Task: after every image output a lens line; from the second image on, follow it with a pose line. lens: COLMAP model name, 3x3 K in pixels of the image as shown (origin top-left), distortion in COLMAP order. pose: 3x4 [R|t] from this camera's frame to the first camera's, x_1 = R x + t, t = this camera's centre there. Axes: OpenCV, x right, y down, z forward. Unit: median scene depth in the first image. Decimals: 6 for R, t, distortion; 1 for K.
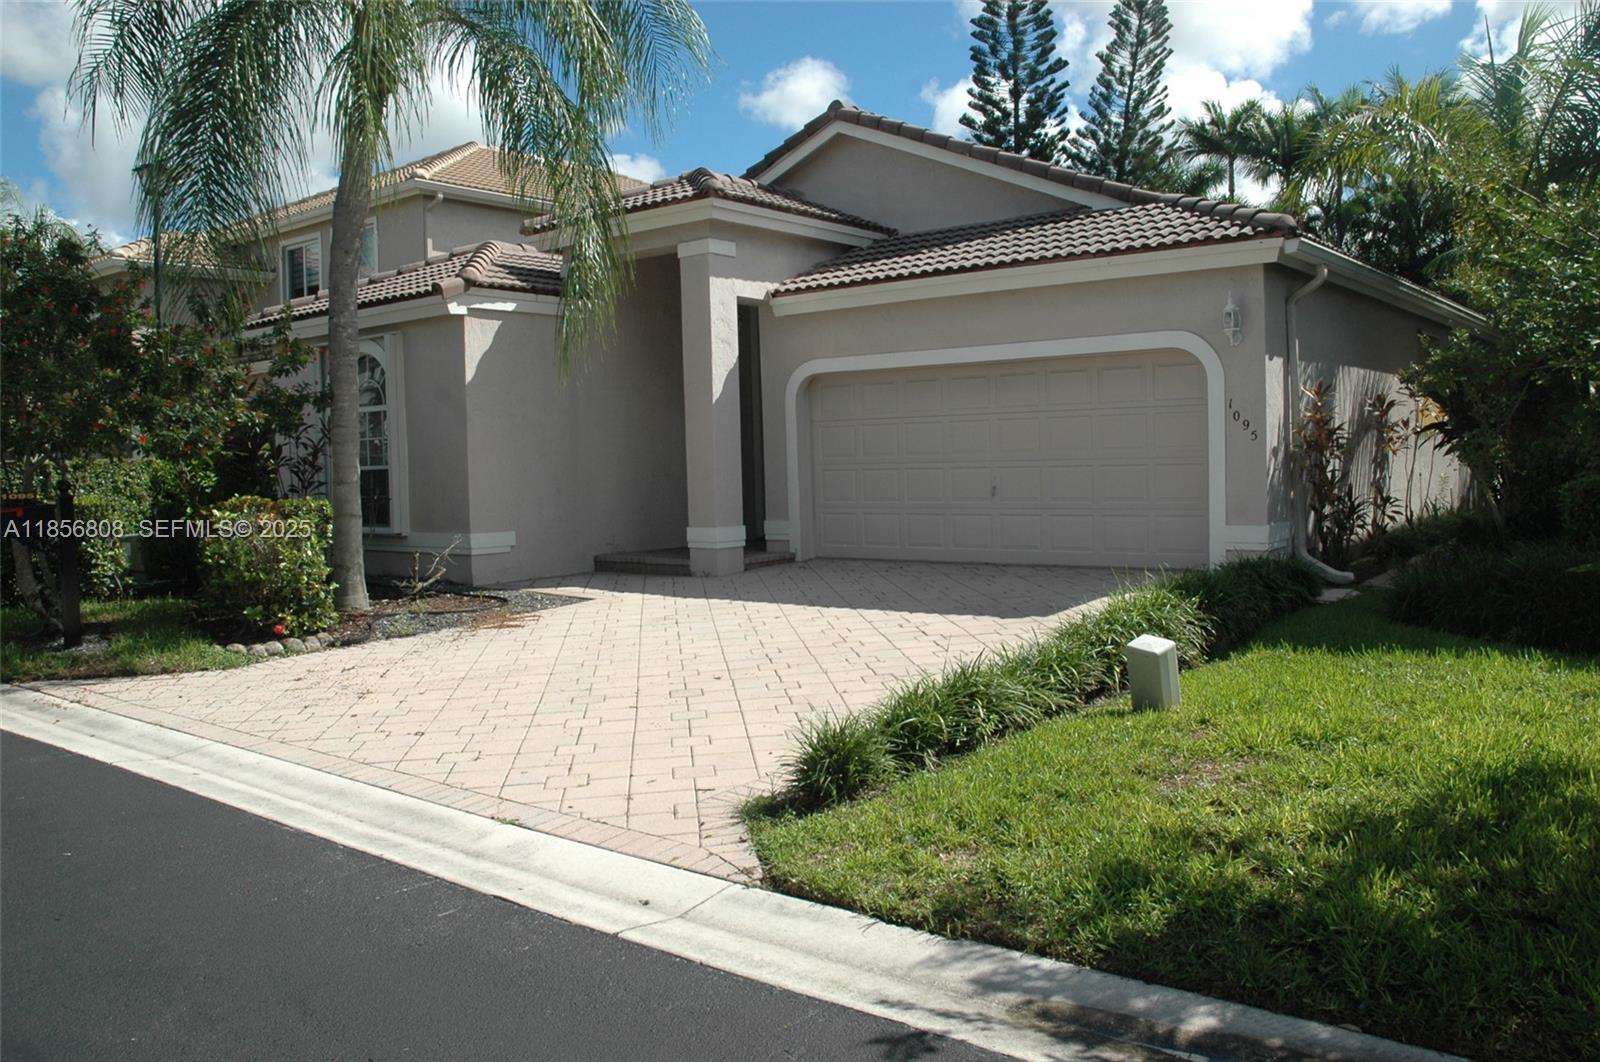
lens RADIAL K [[1242.4, 0, 797.9], [0, 1242.4, 520.0], [0, 0, 1]] dist [-0.148543, 0.082828]
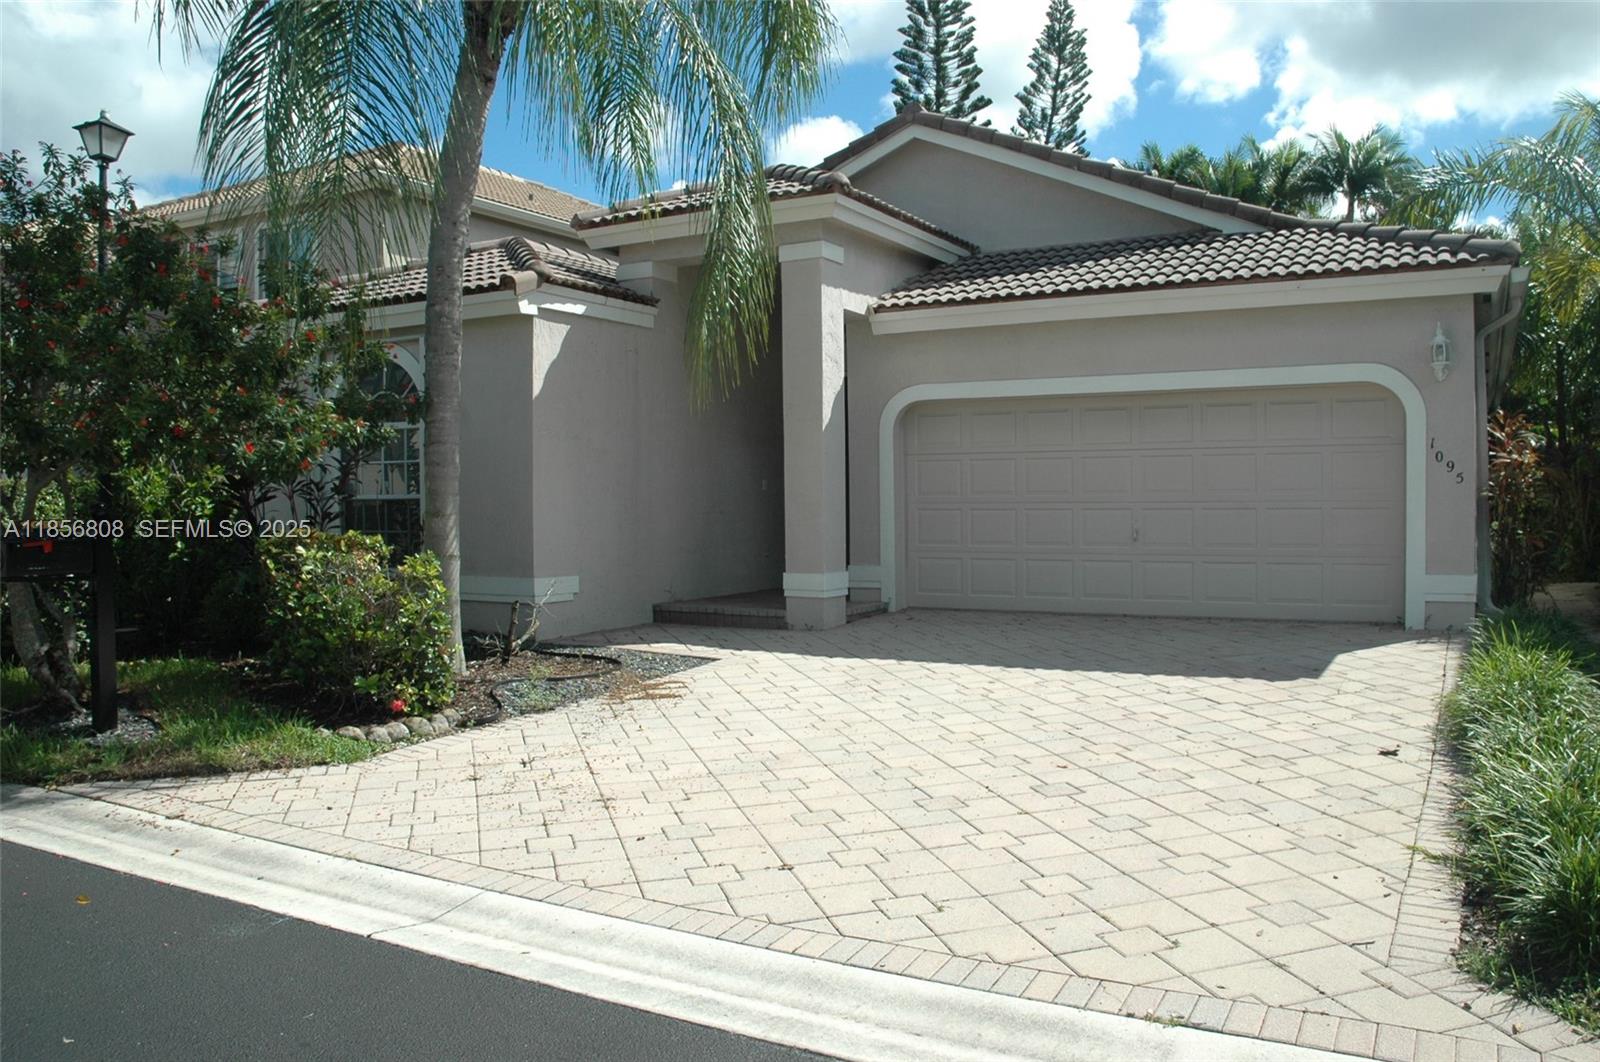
lens RADIAL K [[1242.4, 0, 799.1], [0, 1242.4, 521.1], [0, 0, 1]] dist [-0.148543, 0.082828]
pose [[0.988525, 0.014932, 0.150315, -0.215050], [-0.009969, 0.999382, -0.033714, -0.001125], [-0.150726, 0.031829, 0.988063, 0.148043]]
